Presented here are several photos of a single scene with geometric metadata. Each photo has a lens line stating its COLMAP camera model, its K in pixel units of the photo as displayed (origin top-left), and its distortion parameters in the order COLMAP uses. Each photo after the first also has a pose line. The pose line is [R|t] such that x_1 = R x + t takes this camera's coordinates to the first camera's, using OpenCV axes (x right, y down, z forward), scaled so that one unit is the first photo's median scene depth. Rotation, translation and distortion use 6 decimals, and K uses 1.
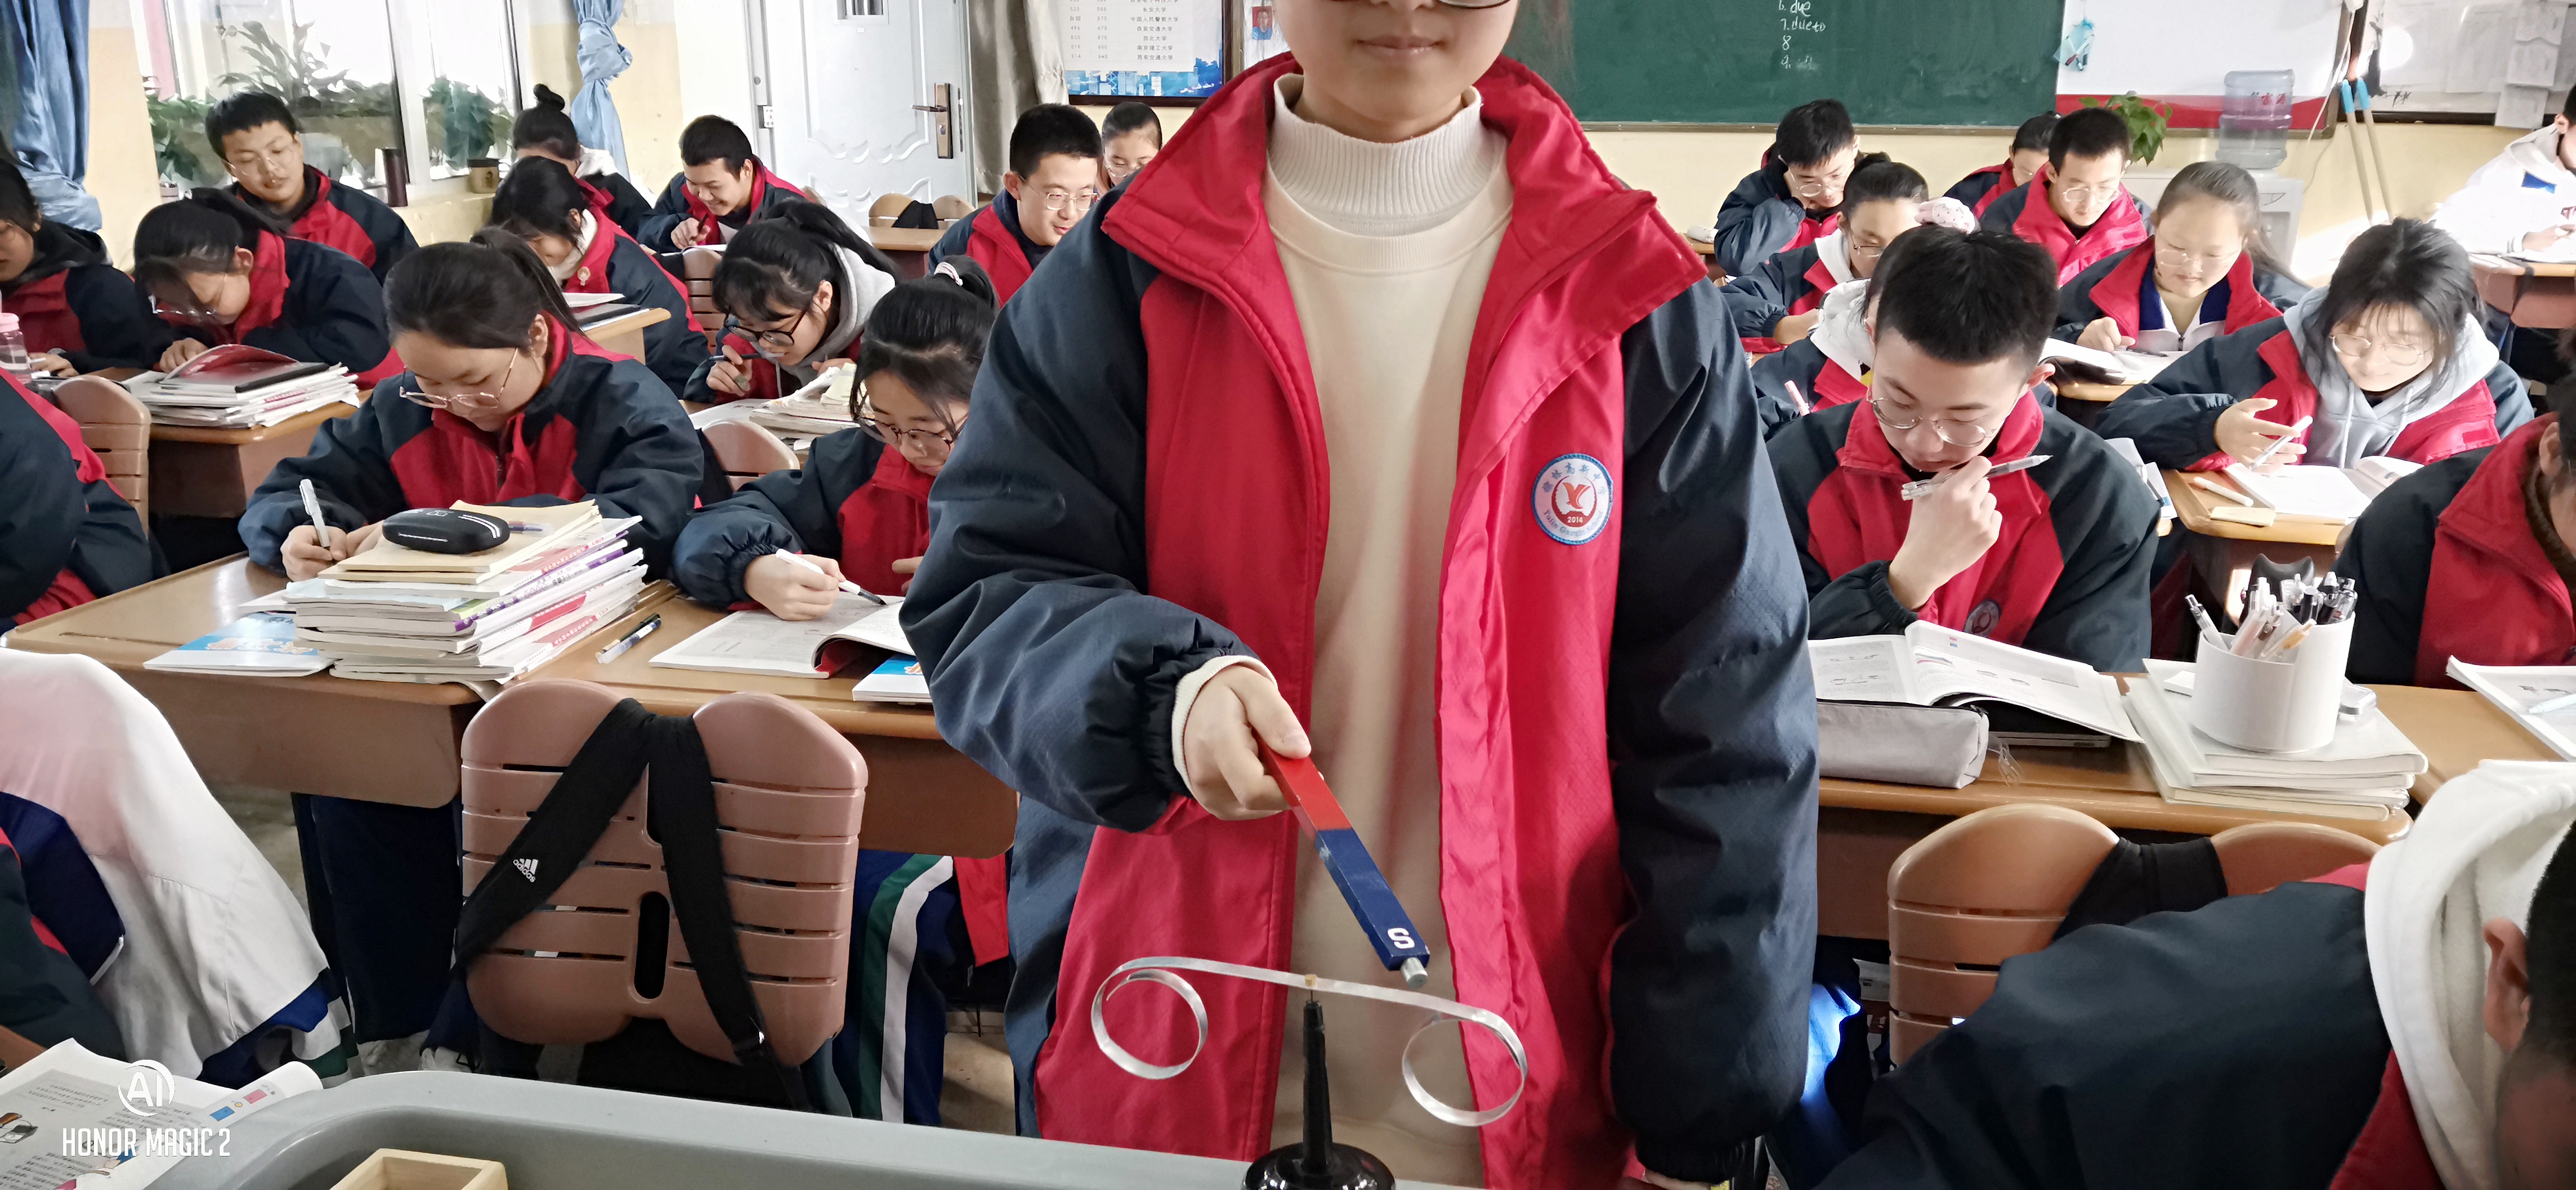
lens RADIAL K [[2007.3, 0, 1298.7], [0, 2007.3, 597.8], [0, 0, 1]] dist [0.056405, -0.078391]
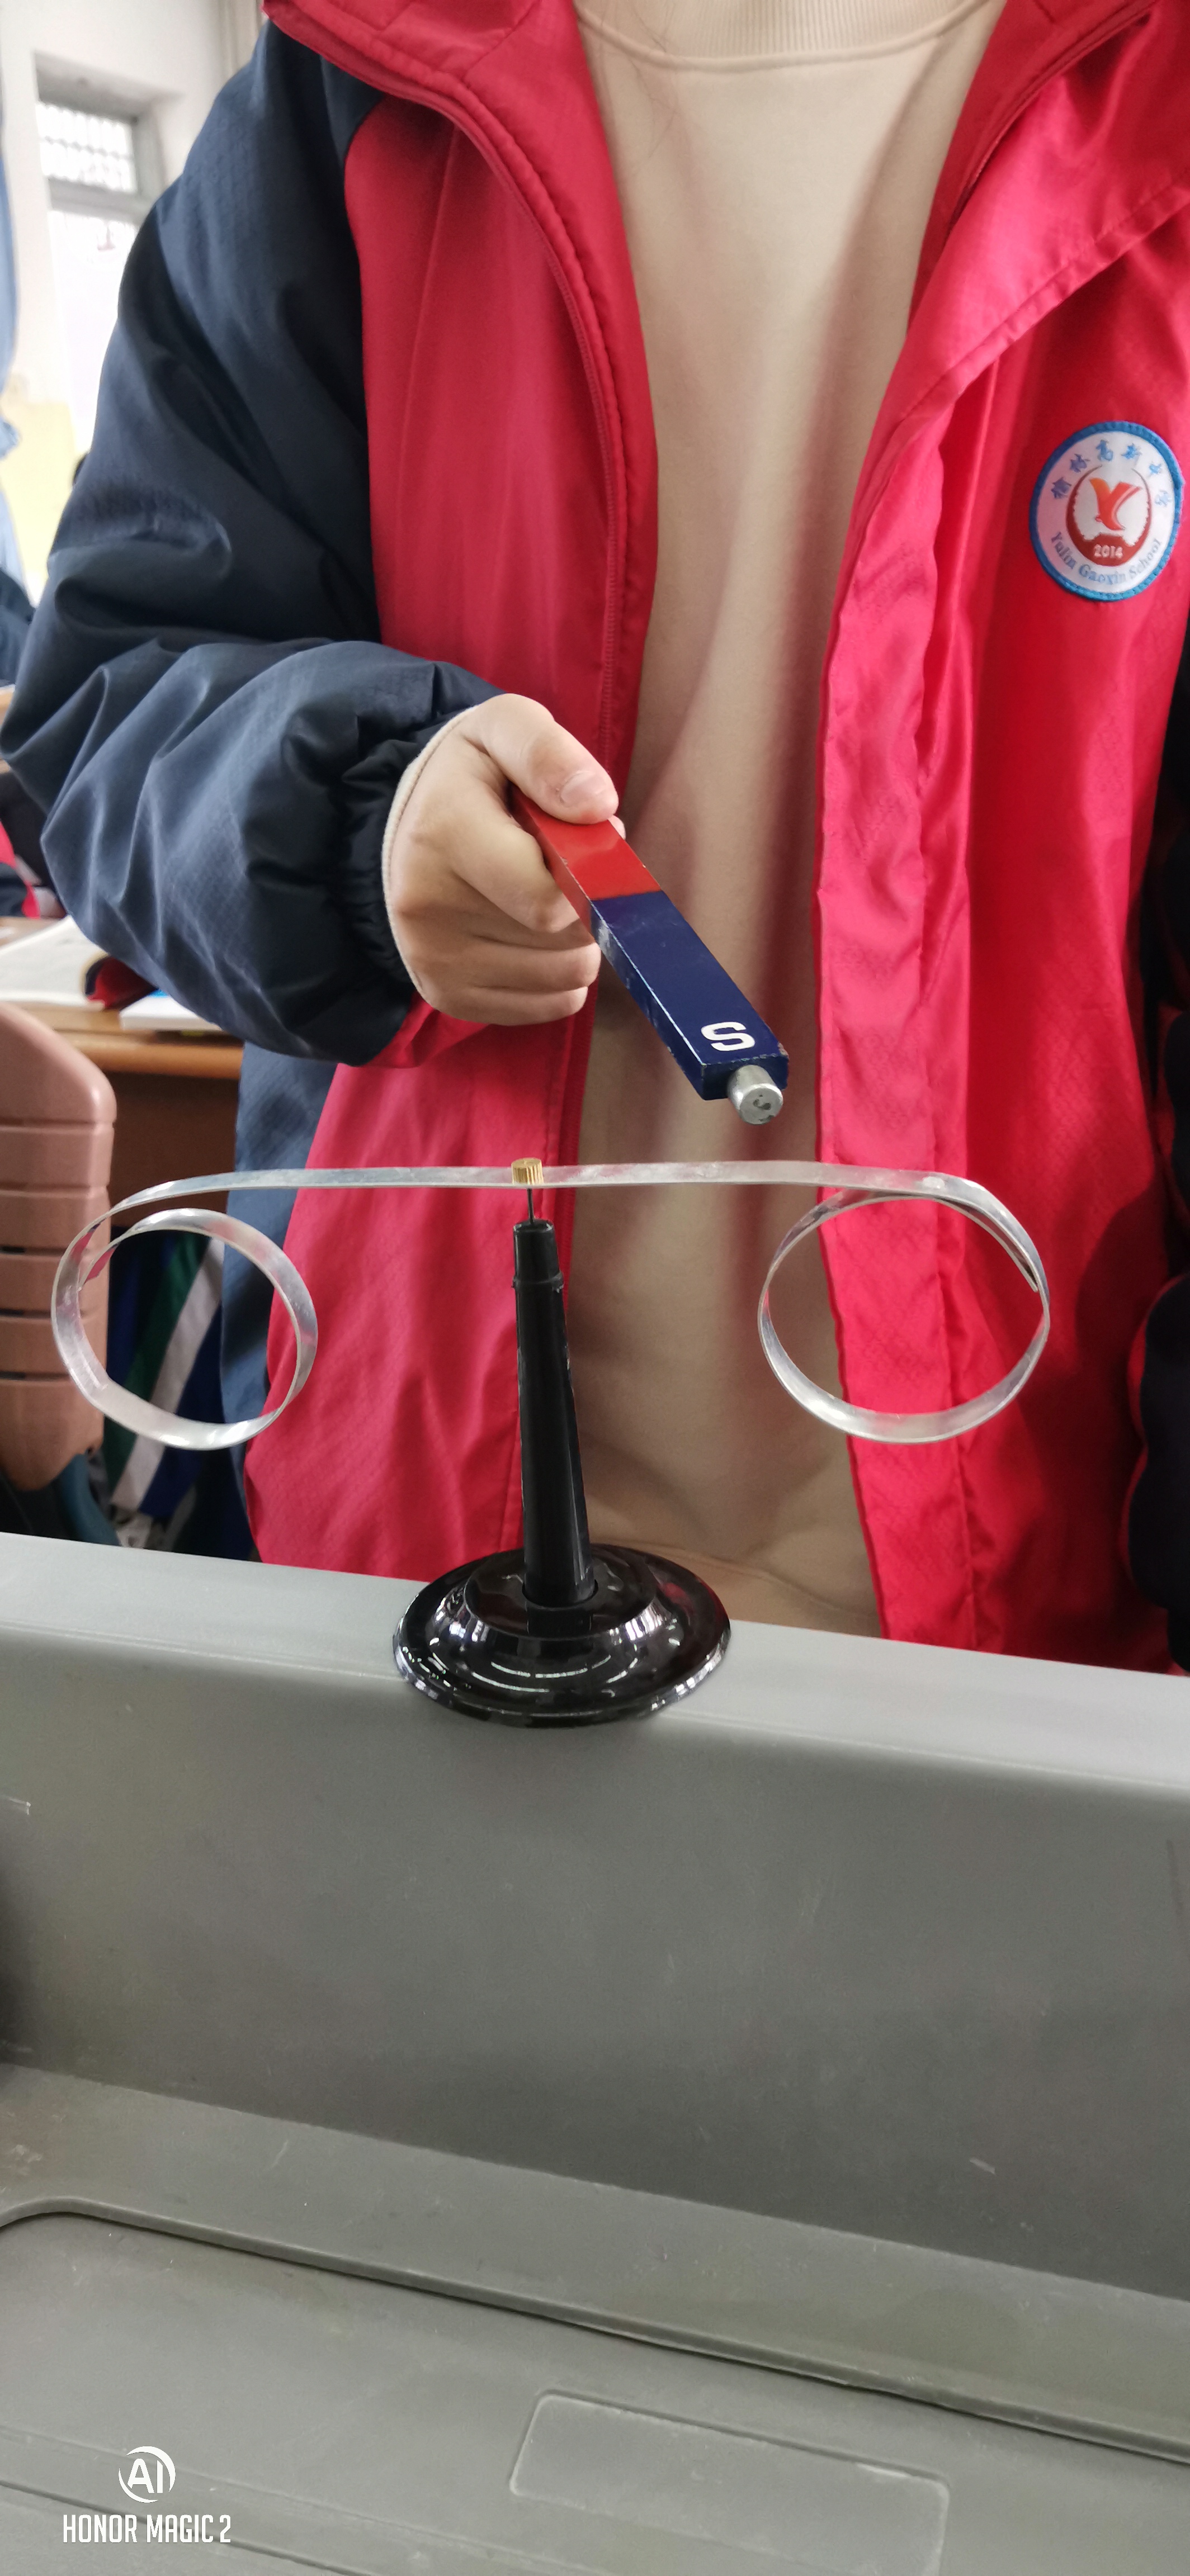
lens RADIAL K [[2007.3, 0, 601.7], [0, 2007.3, 1263.8], [0, 0, 1]] dist [0.056405, -0.078391]
pose [[0.987141, 0.042742, -0.154031, 0.095172], [-0.016015, 0.985186, 0.170741, 0.059891], [0.159047, -0.166078, 0.973202, 0.415919]]
